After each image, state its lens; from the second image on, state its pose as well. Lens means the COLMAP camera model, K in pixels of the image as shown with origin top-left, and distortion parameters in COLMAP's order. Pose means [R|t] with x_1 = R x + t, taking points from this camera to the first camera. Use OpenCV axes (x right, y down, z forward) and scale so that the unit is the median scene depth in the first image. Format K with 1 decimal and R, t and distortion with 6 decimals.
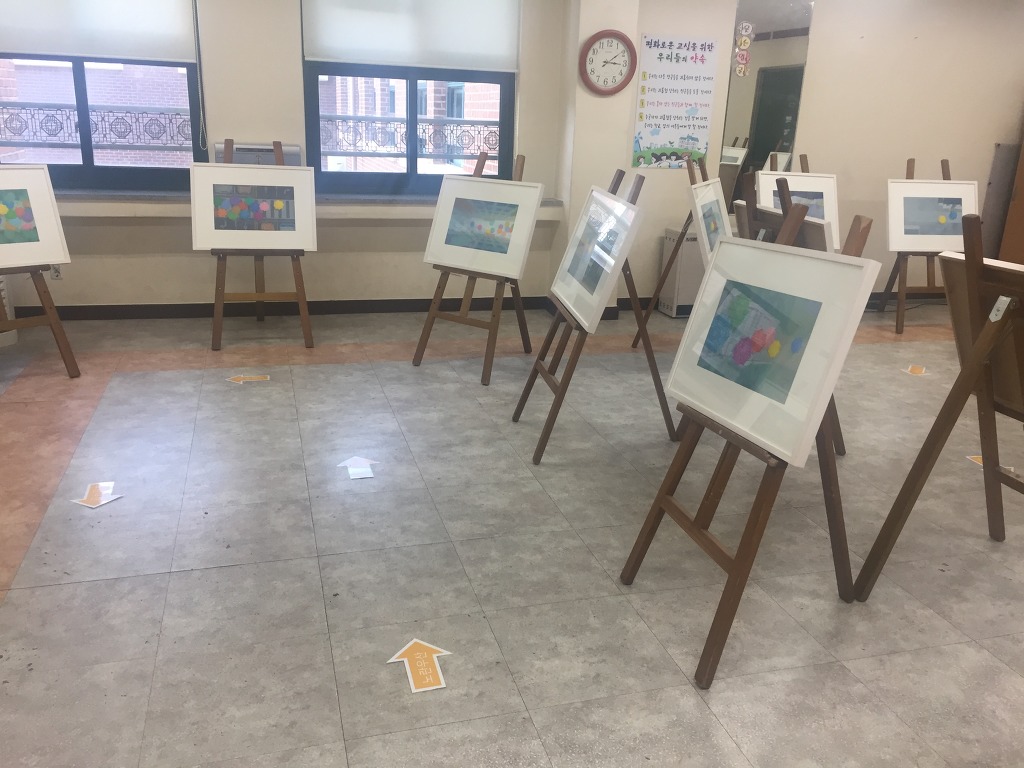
lens RADIAL K [[856.3, 0, 535.5], [0, 856.3, 382.7], [0, 0, 1]] dist [0.050459, -0.054005]
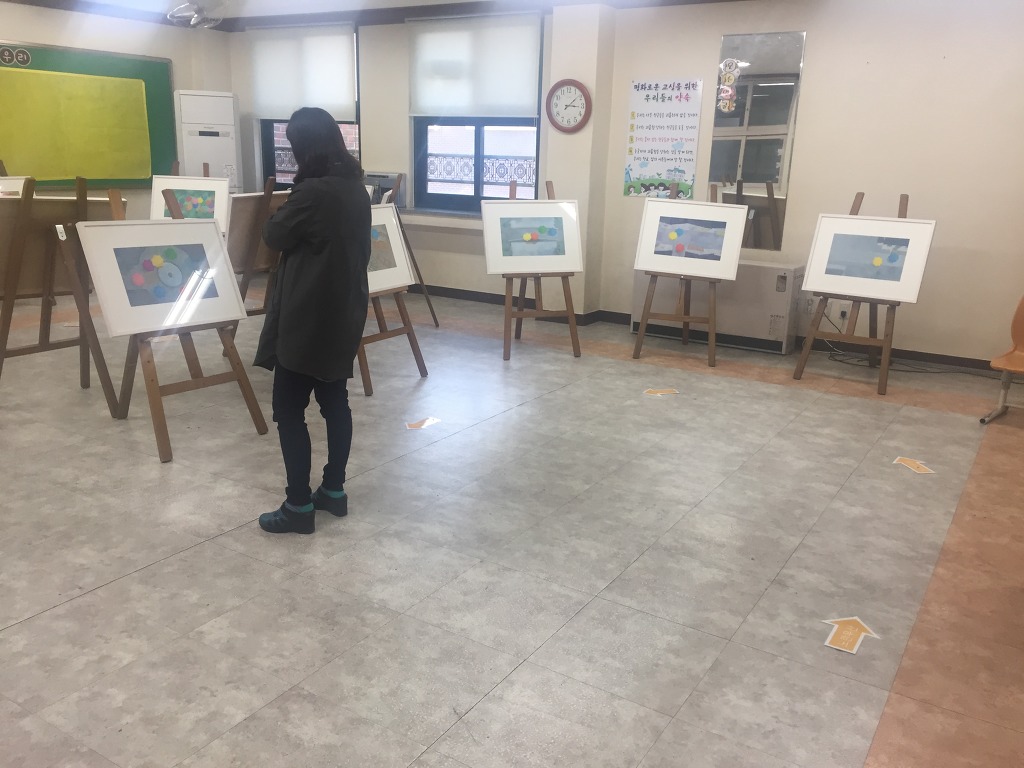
lens RADIAL K [[856.3, 0, 535.5], [0, 856.3, 382.7], [0, 0, 1]] dist [0.050459, -0.054005]
pose [[0.684345, 0.174100, -0.708069, 0.973192], [-0.219262, 0.975267, 0.027884, -0.019590], [0.695411, 0.136170, 0.705593, 0.177774]]
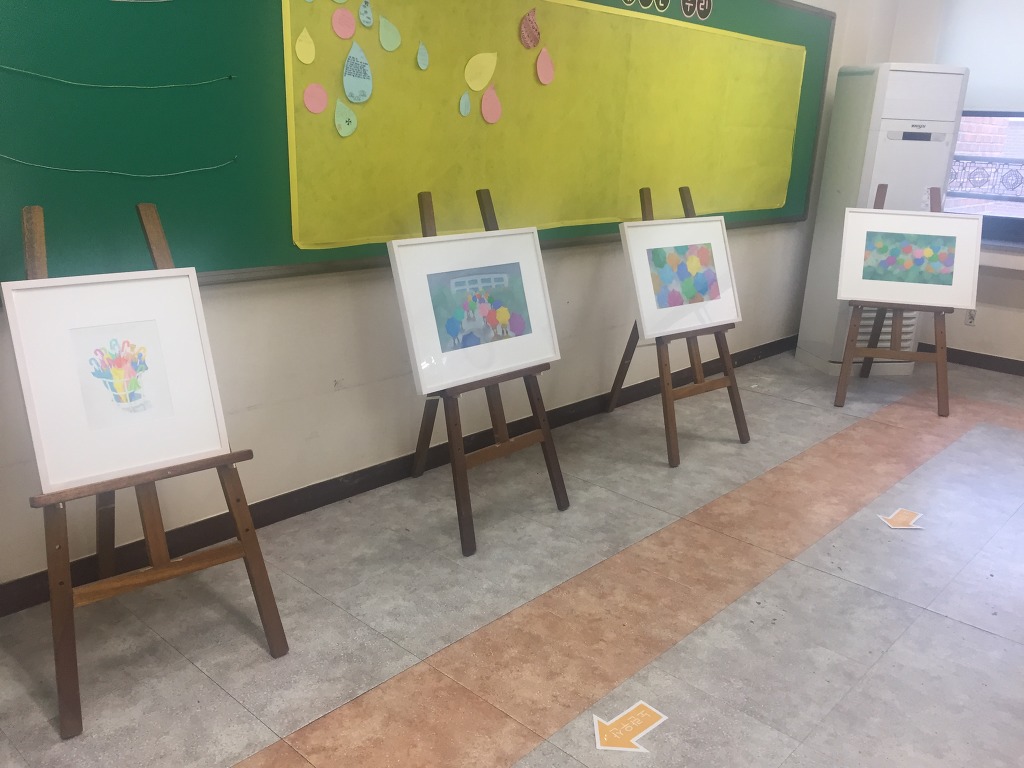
lens RADIAL K [[856.3, 0, 535.5], [0, 856.3, 382.7], [0, 0, 1]] dist [0.050459, -0.054005]
pose [[0.541607, 0.221001, -0.811061, 0.029024], [-0.268468, 0.959771, 0.082246, 0.000937], [0.796609, 0.173199, 0.579151, -0.000849]]
